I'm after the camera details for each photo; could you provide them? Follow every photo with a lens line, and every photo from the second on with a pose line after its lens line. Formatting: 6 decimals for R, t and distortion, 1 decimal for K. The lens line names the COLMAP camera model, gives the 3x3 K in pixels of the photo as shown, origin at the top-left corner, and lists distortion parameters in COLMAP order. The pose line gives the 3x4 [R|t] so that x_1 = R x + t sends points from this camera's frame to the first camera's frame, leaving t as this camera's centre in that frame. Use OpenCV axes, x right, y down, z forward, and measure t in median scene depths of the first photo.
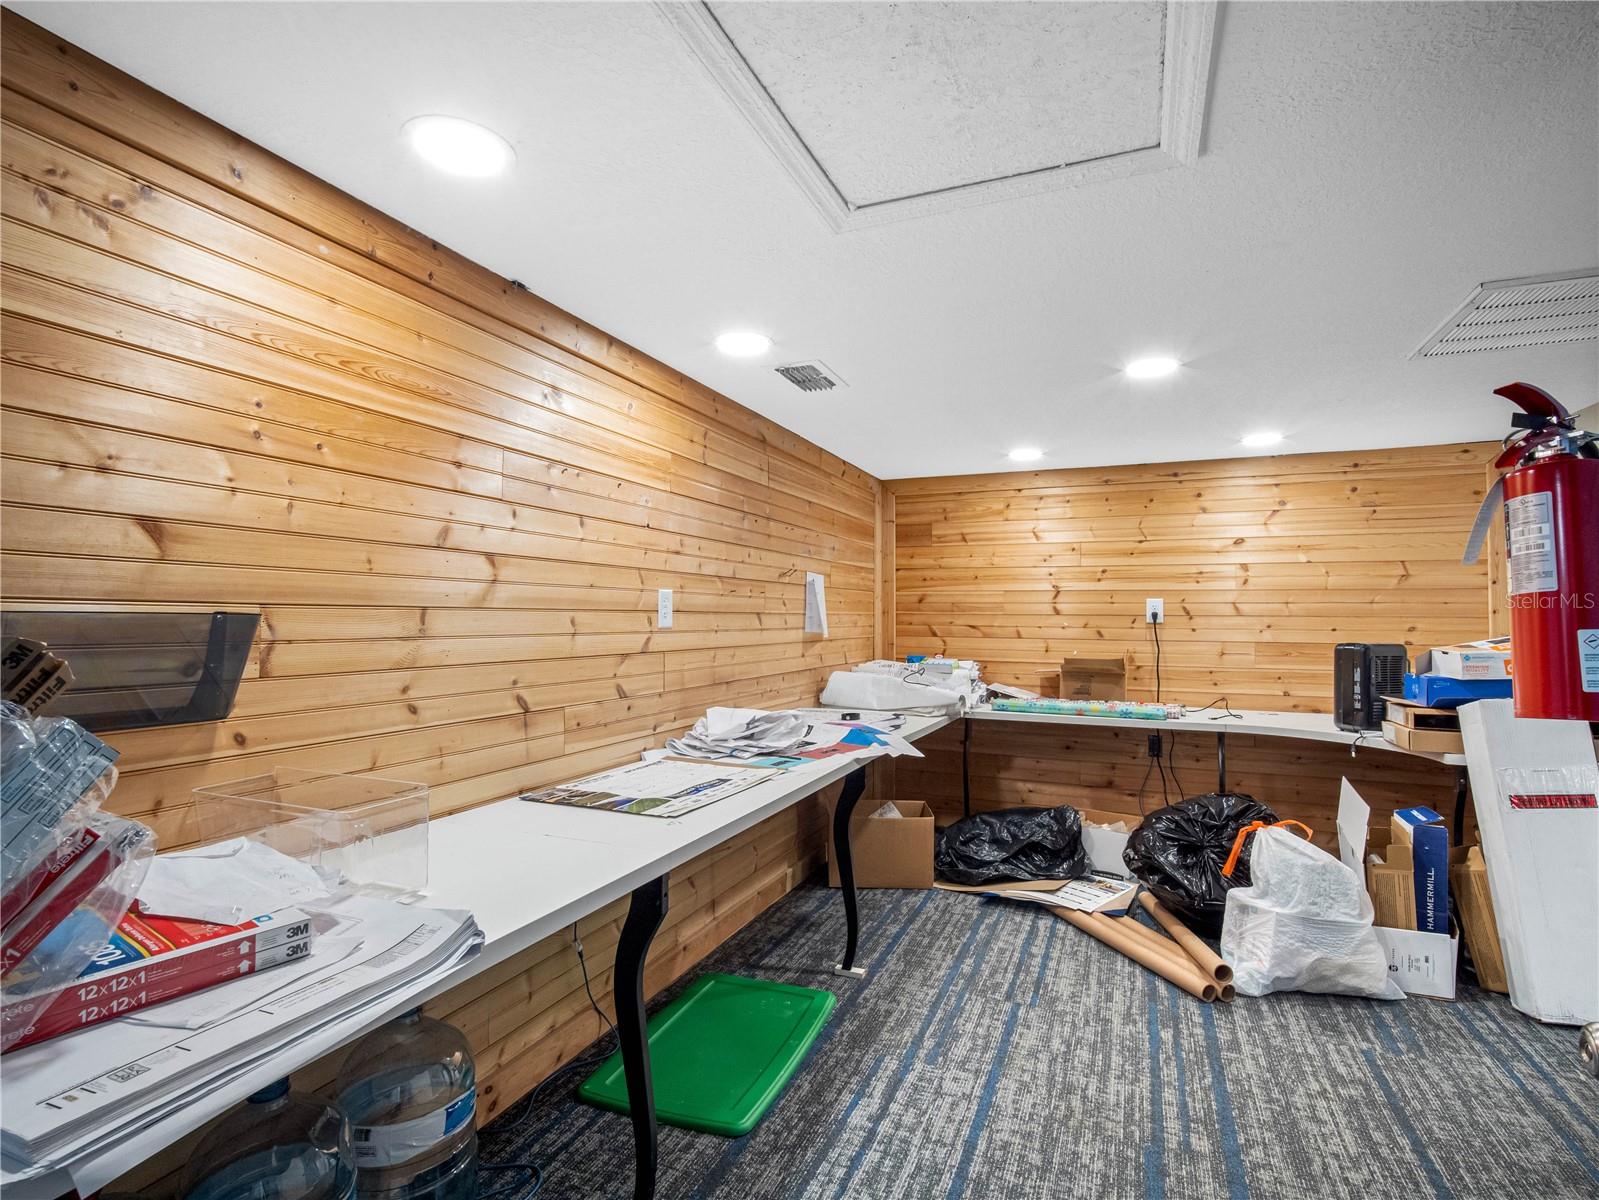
lens RADIAL K [[786.8, 0, 800.3], [0, 786.8, 604.9], [0, 0, 1]] dist [0.000018, 0.000000]
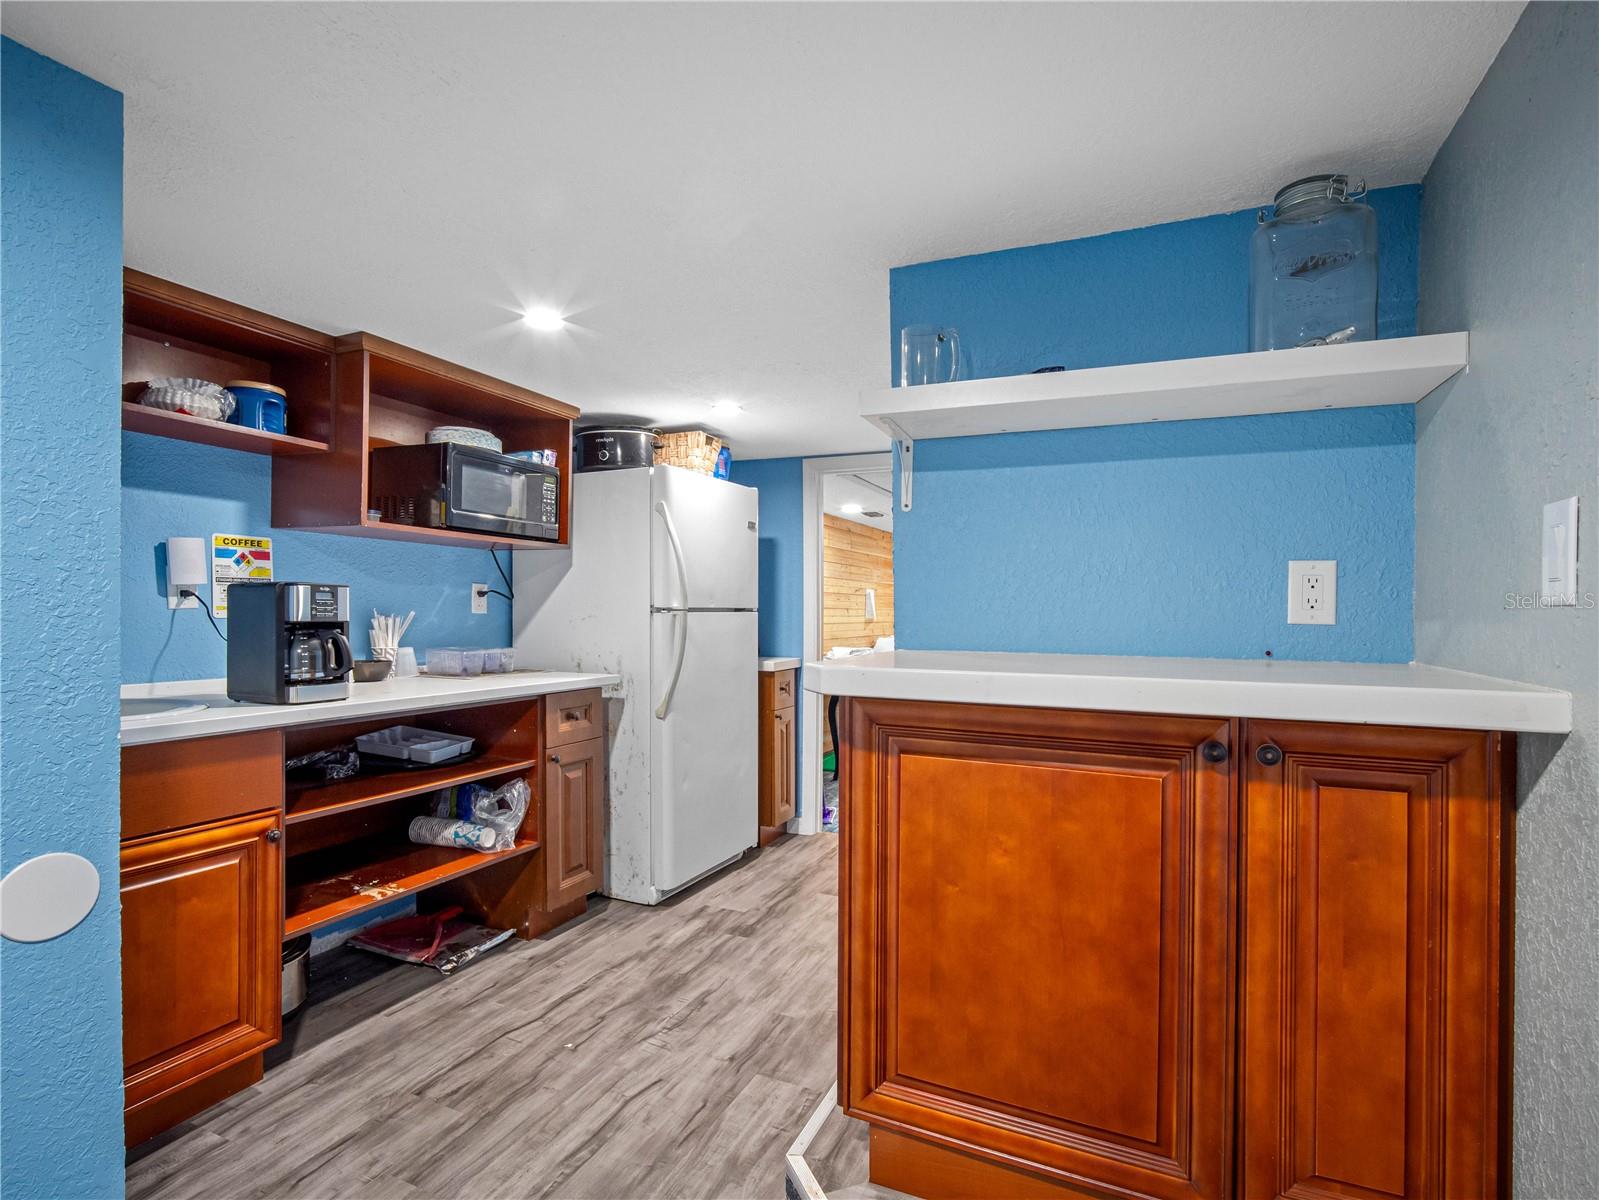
lens RADIAL K [[786.8, 0, 799.5], [0, 786.8, 607.2], [0, 0, 1]] dist [0.000018, 0.000000]
pose [[0.999692, -0.003175, -0.024611, -0.118720], [0.003334, 0.999974, 0.006426, -0.007517], [0.024590, -0.006507, 0.999676, -1.085779]]
